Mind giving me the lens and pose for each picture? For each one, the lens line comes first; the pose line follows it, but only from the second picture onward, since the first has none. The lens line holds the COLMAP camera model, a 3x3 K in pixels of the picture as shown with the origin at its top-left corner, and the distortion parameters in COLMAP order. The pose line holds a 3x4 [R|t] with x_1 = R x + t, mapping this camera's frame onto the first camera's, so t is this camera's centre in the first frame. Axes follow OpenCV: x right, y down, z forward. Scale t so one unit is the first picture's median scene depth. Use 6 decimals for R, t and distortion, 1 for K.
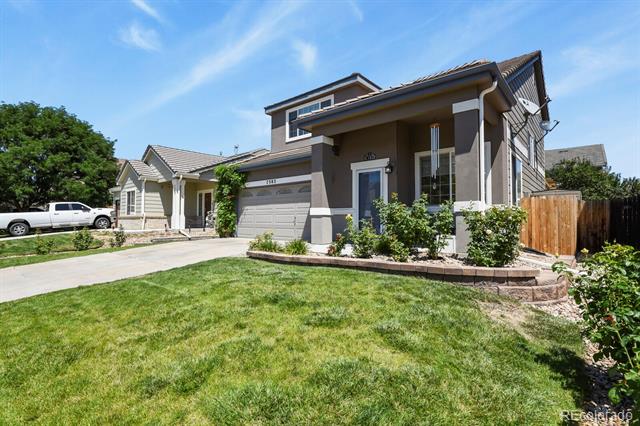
lens RADIAL K [[306.8, 0, 320.0], [0, 306.8, 213.0], [0, 0, 1]] dist [-0.001535, -0.000415]
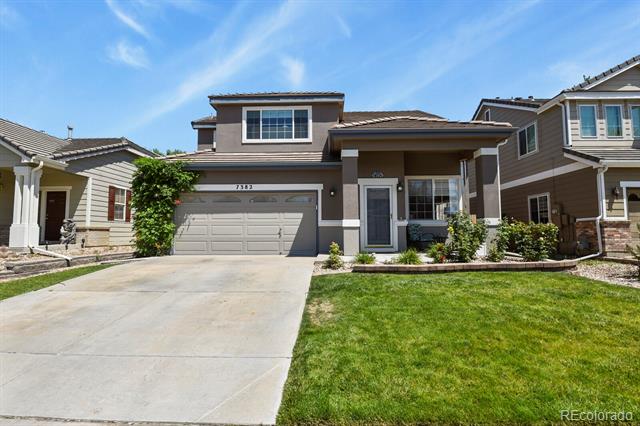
lens RADIAL K [[306.8, 0, 320.0], [0, 306.8, 213.0], [0, 0, 1]] dist [-0.001535, -0.000415]
pose [[0.777227, 0.035836, 0.628199, -0.531284], [-0.011486, 0.999019, -0.042780, 0.004579], [-0.629115, 0.026034, 0.776876, 0.205312]]
